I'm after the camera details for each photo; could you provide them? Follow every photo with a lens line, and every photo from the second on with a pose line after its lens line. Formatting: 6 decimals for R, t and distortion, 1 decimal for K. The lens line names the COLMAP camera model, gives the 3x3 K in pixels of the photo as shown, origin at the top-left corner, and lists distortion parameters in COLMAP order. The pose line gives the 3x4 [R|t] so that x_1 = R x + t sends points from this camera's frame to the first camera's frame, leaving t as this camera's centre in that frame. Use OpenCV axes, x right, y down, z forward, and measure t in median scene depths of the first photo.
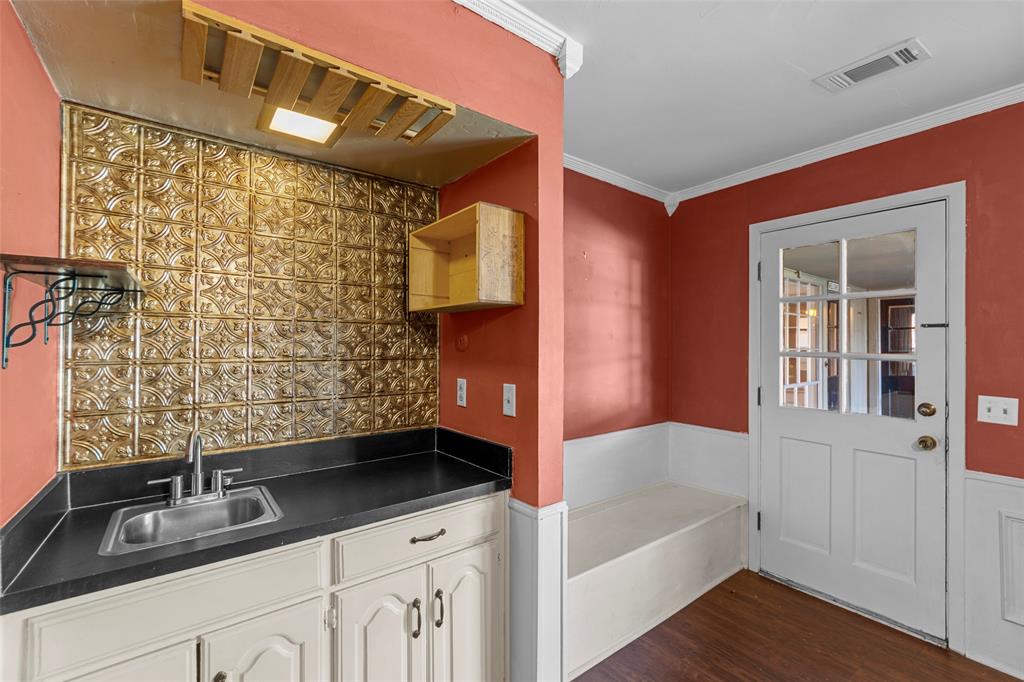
lens RADIAL K [[426.8, 0, 512.0], [0, 426.8, 341.0], [0, 0, 1]] dist [-0.002926, -0.000306]
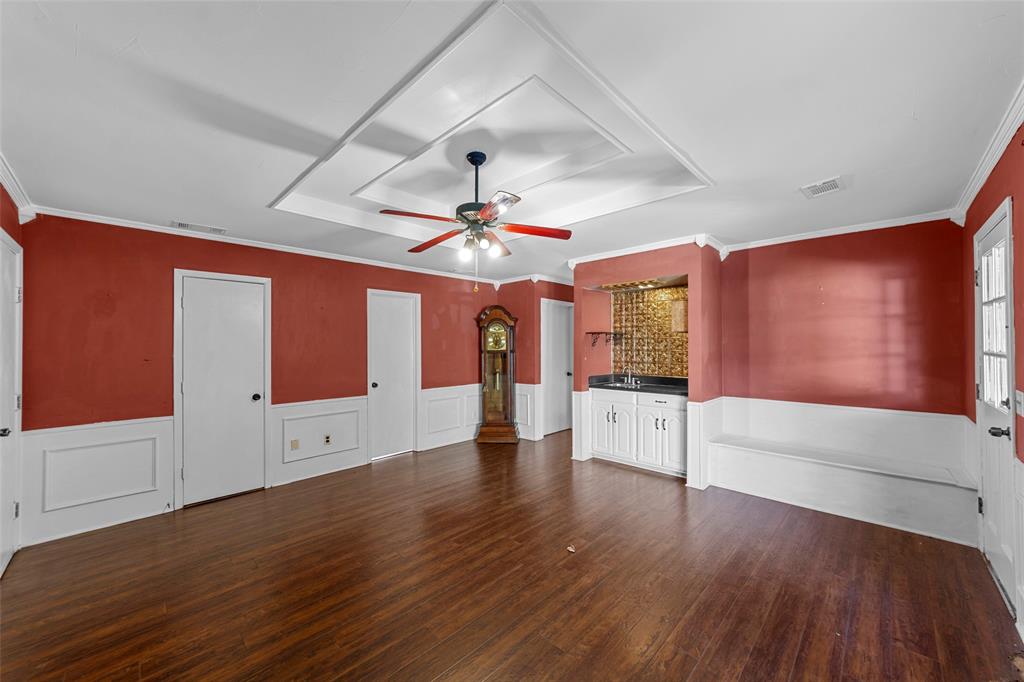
lens RADIAL K [[368.4, 0, 513.5], [0, 368.4, 345.6], [0, 0, 1]] dist [0.000693, 0.000115]
pose [[0.144256, -0.003205, -0.989535, 2.407851], [0.010329, 0.999945, -0.001733, 0.000144], [0.989487, -0.009971, 0.144281, -0.558263]]
